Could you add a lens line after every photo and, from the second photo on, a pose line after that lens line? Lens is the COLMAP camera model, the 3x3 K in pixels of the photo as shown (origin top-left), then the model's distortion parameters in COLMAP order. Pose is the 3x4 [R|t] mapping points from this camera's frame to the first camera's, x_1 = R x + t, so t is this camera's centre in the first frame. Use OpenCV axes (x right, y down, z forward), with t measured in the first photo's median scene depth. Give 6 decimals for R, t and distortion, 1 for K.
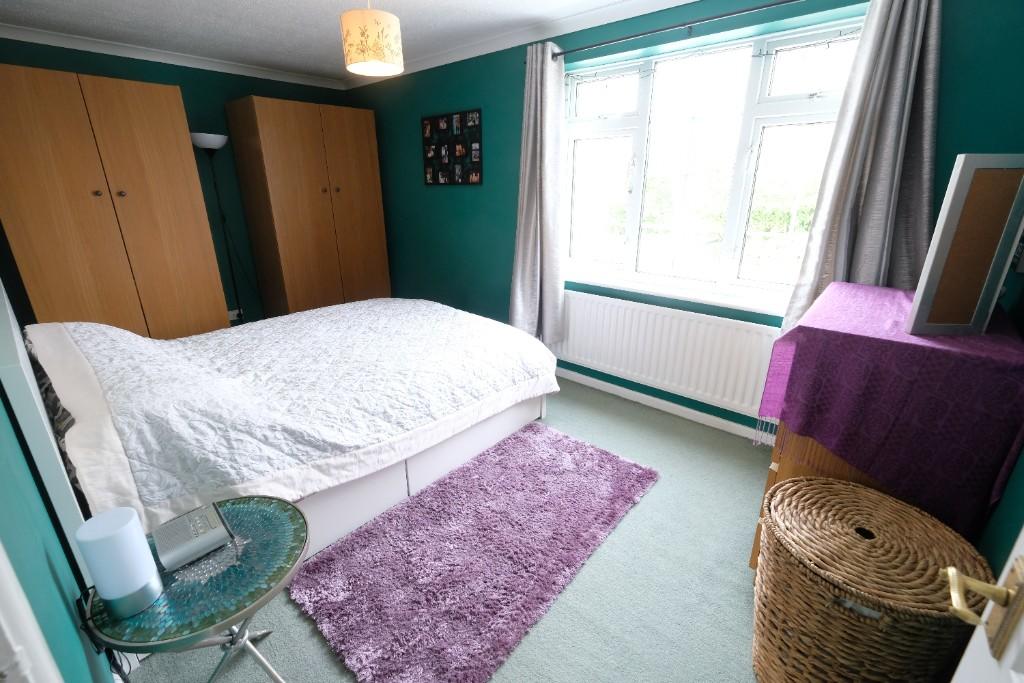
lens RADIAL K [[448.3, 0, 513.3], [0, 448.3, 337.6], [0, 0, 1]] dist [-0.000172, 0.000665]
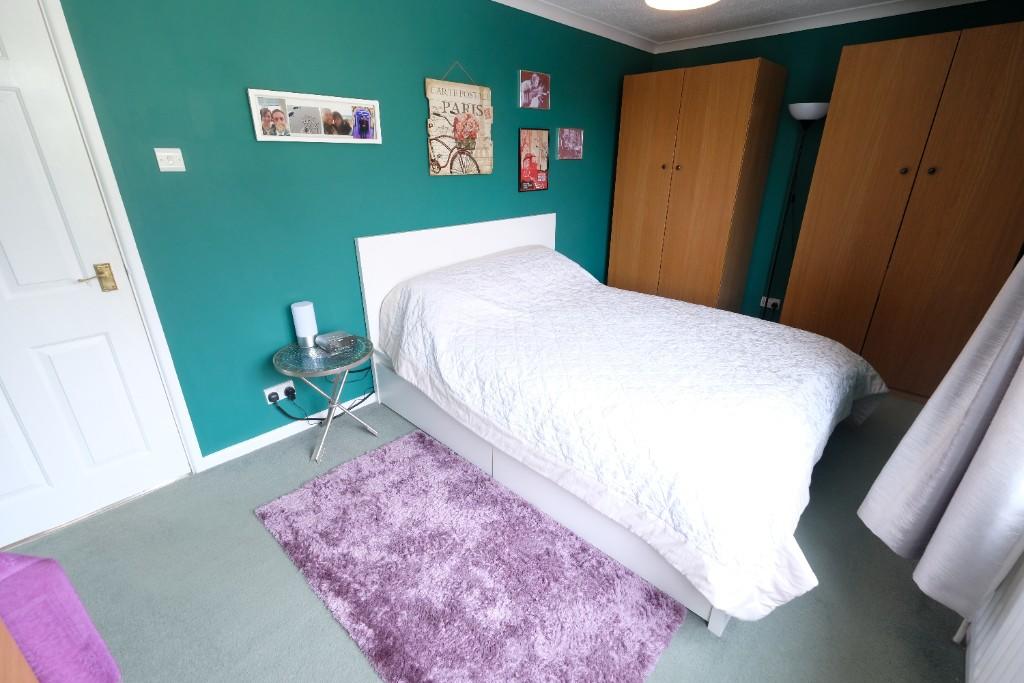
lens RADIAL K [[448.3, 0, 513.3], [0, 448.3, 337.6], [0, 0, 1]] dist [-0.000172, 0.000665]
pose [[-0.066481, 0.374650, -0.924780, 0.521223], [-0.327449, 0.867308, 0.374906, -0.279527], [0.942527, 0.327742, 0.065019, 0.792028]]
